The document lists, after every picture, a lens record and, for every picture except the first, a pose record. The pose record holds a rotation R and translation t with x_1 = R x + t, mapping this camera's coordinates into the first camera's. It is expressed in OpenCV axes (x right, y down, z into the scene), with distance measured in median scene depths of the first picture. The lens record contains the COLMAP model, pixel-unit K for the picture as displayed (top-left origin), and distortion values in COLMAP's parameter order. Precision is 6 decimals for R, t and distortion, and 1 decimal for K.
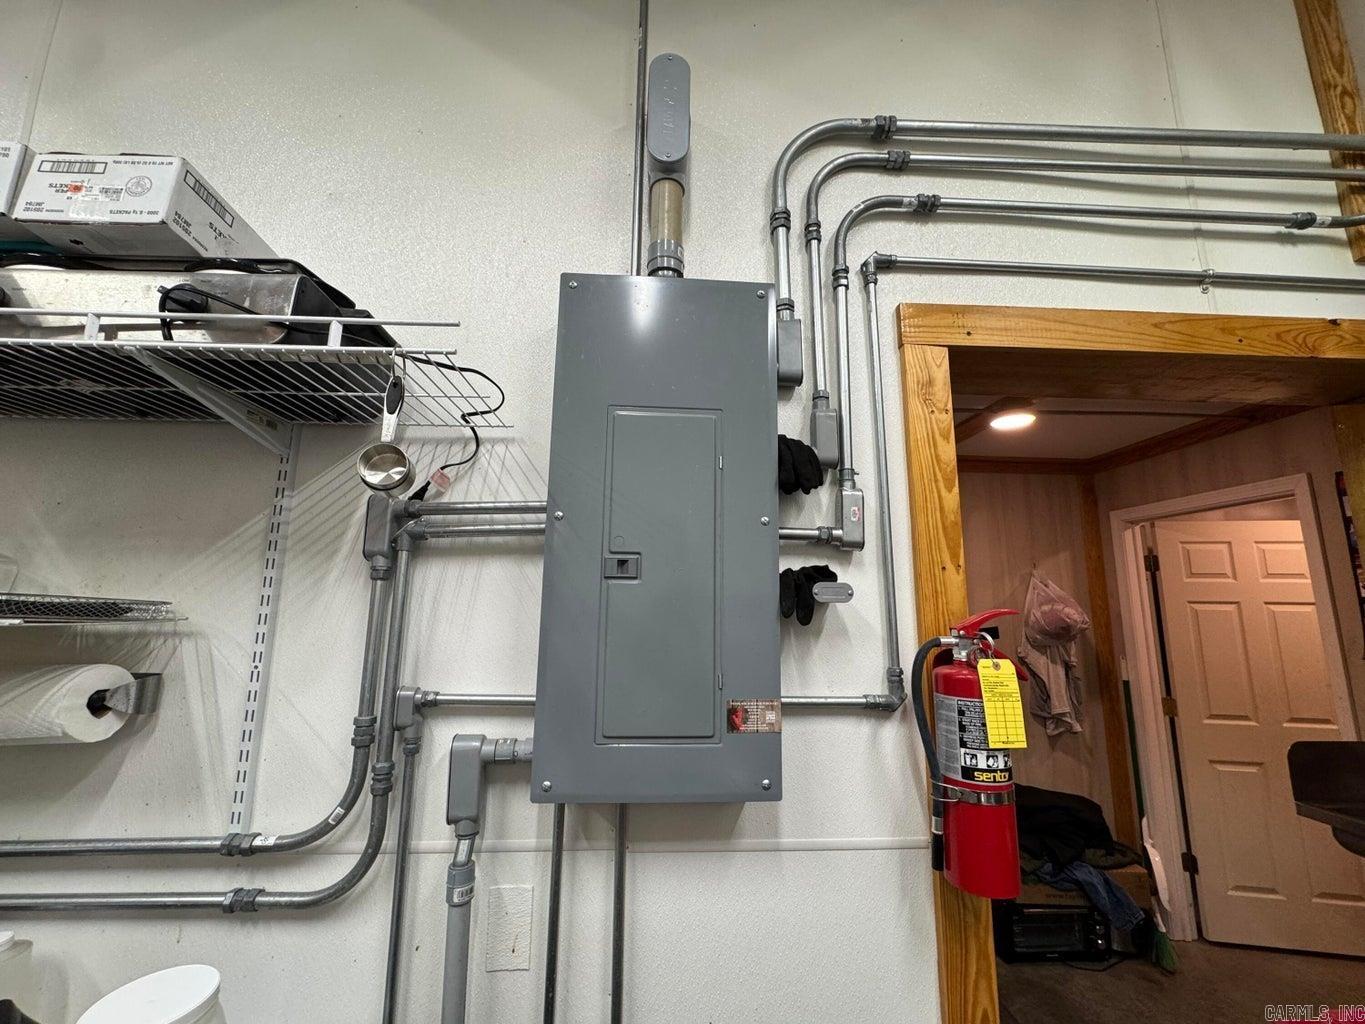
lens RADIAL K [[538.8, 0, 681.3], [0, 538.8, 512.4], [0, 0, 1]] dist [-0.002078, -0.000424]
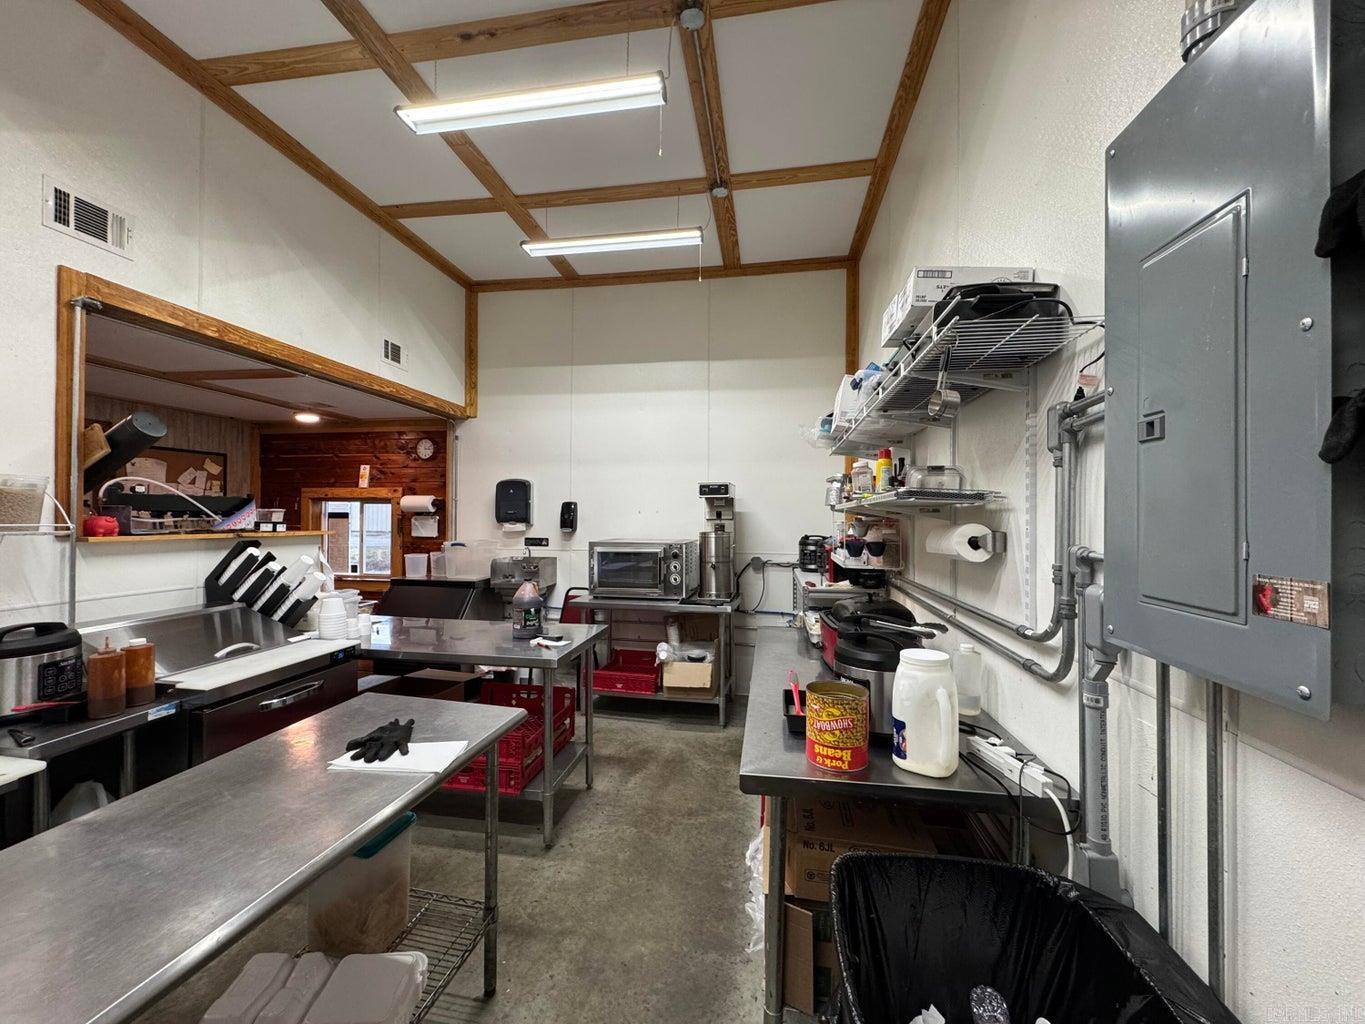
lens RADIAL K [[538.8, 0, 684.2], [0, 538.8, 513.9], [0, 0, 1]] dist [-0.002078, -0.000424]
pose [[-0.200316, -0.012243, -0.979655, 1.020458], [0.153730, 0.987143, -0.043771, 0.168879], [0.967595, -0.159370, -0.195859, 0.365871]]
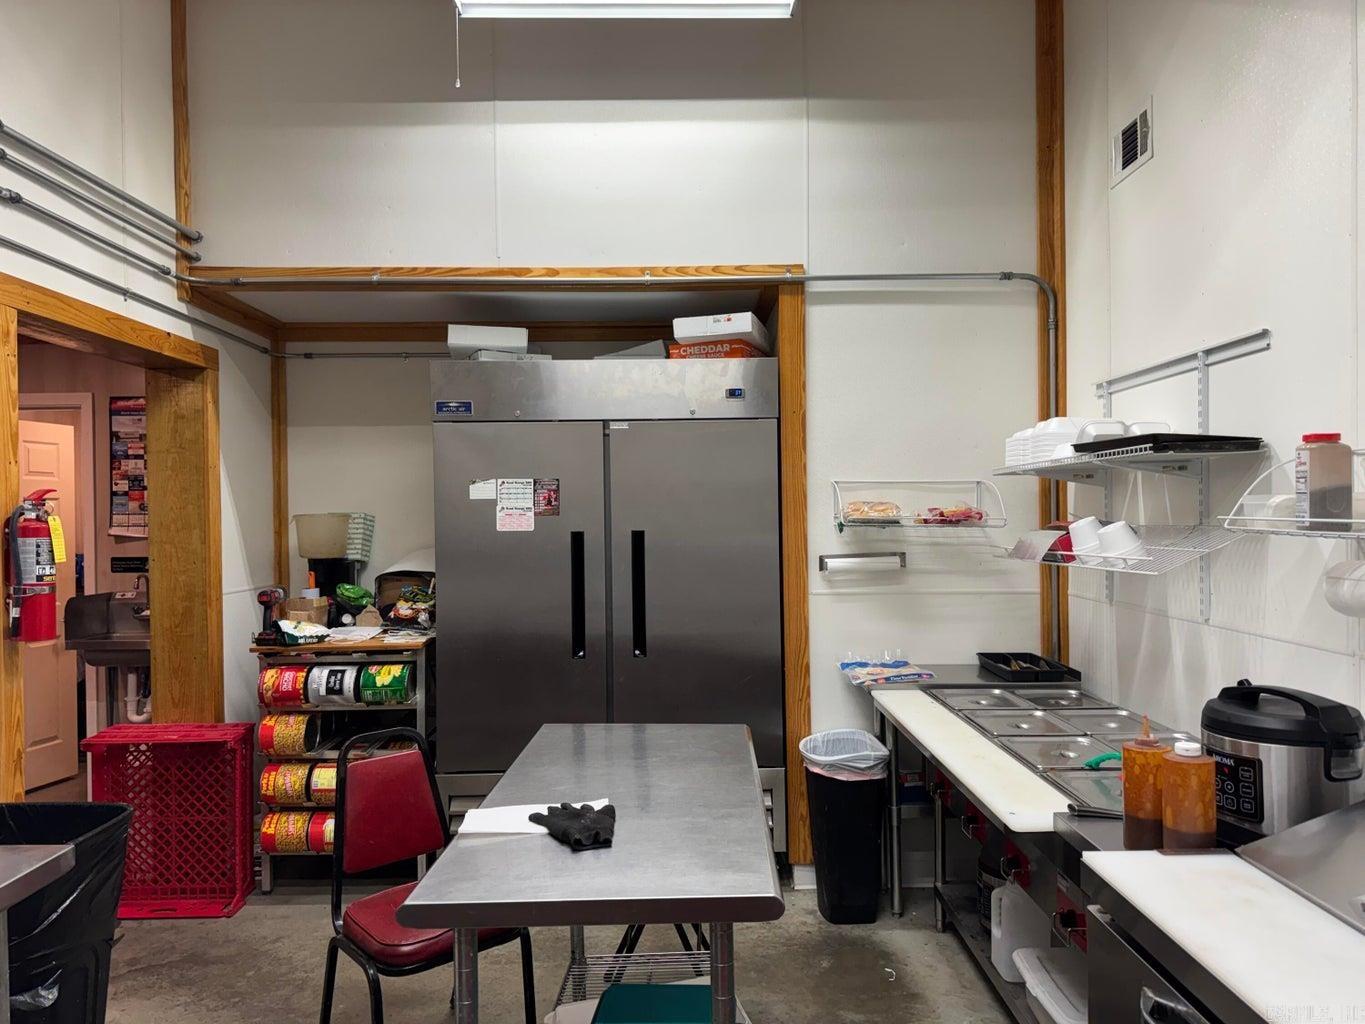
lens RADIAL K [[966.7, 0, 684.1], [0, 966.7, 511.9], [0, 0, 1]] dist [0.001310, -0.001339]
pose [[0.030057, -0.011865, 0.999478, -2.515568], [-0.151393, 0.988339, 0.016286, -0.104180], [-0.988017, -0.151804, 0.027910, -1.124947]]
